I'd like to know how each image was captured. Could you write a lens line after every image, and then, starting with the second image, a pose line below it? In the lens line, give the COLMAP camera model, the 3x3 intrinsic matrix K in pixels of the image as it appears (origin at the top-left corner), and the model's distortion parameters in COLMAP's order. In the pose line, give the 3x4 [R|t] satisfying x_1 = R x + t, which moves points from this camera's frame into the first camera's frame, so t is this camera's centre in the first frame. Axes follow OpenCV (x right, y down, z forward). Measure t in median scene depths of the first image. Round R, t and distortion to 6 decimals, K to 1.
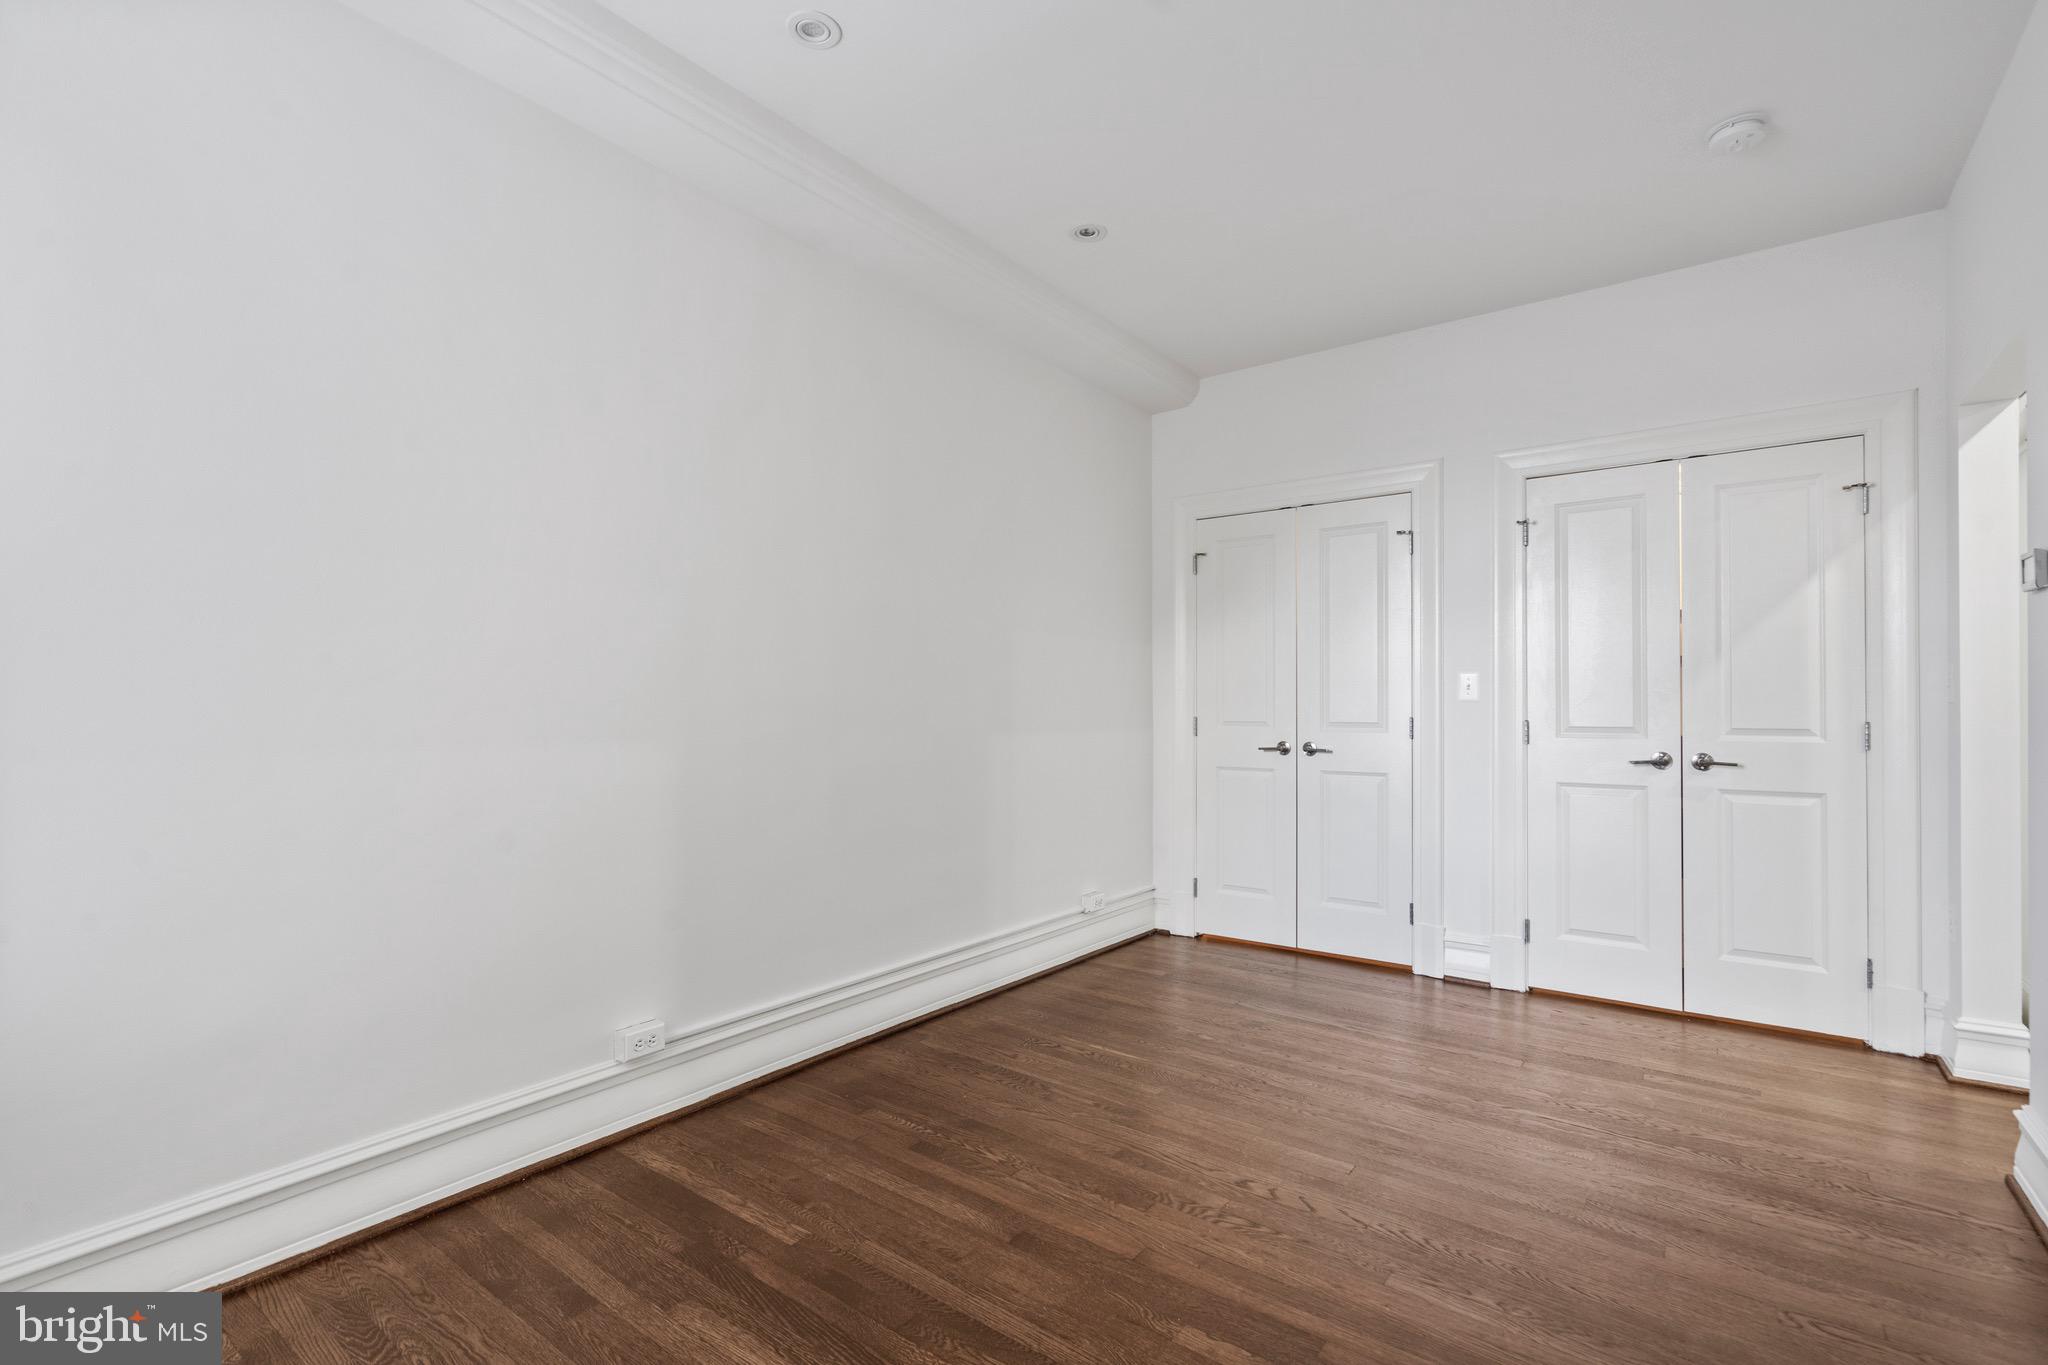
lens RADIAL K [[940.5, 0, 1019.5], [0, 940.5, 706.2], [0, 0, 1]] dist [-0.004150, 0.000271]
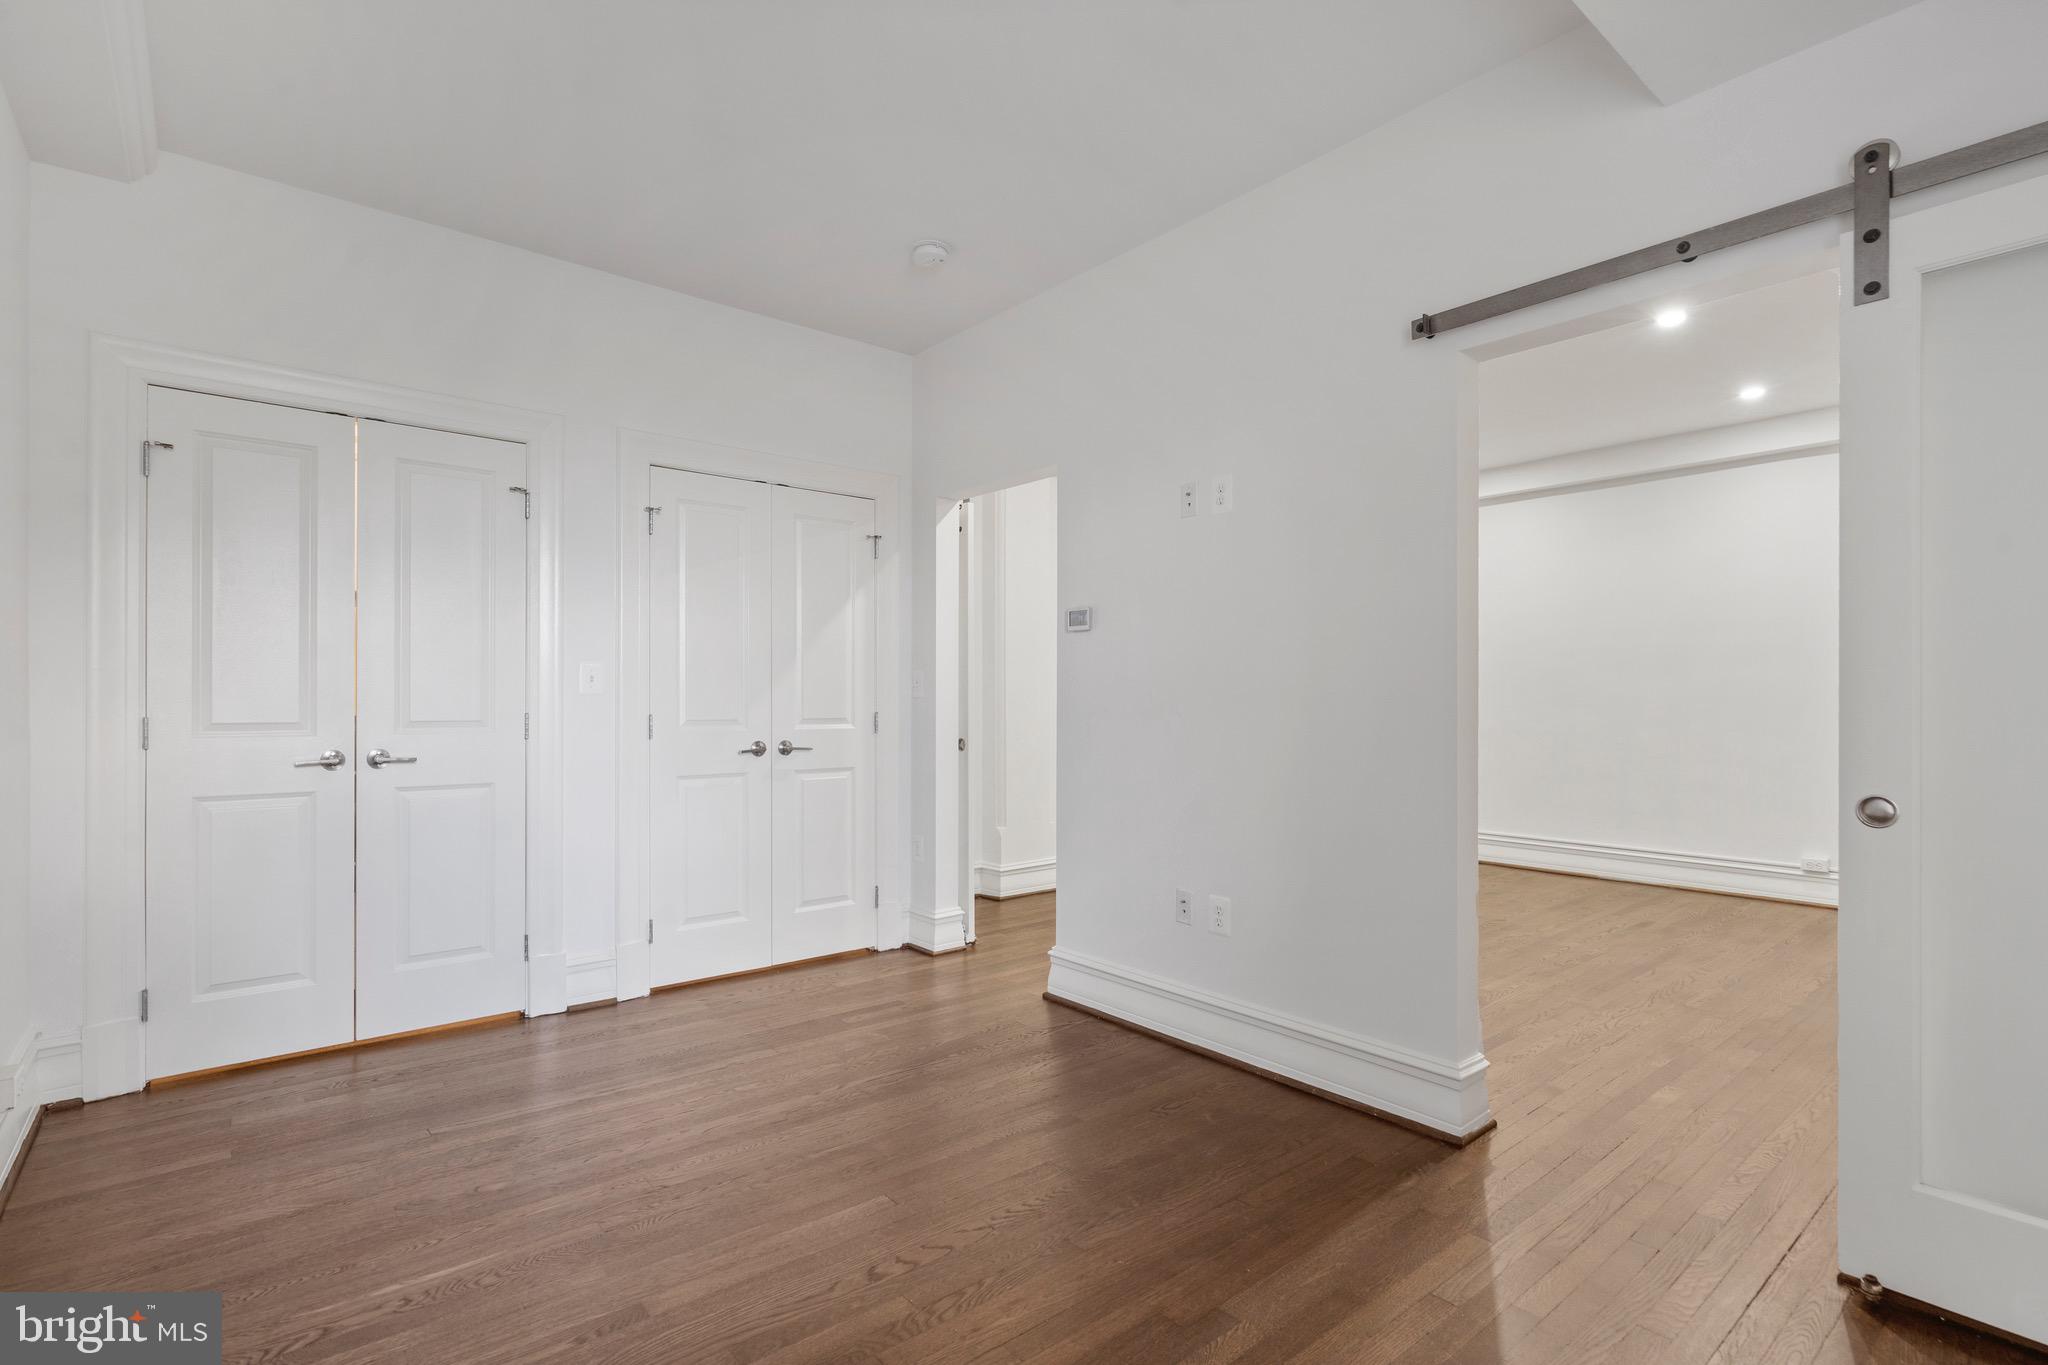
lens RADIAL K [[940.5, 0, 1019.5], [0, 940.5, 706.2], [0, 0, 1]] dist [-0.004150, 0.000271]
pose [[0.239721, -0.002877, 0.970838, -0.350664], [0.000841, 0.999996, 0.002755, 0.004399], [-0.970841, 0.000156, 0.239722, 0.449551]]
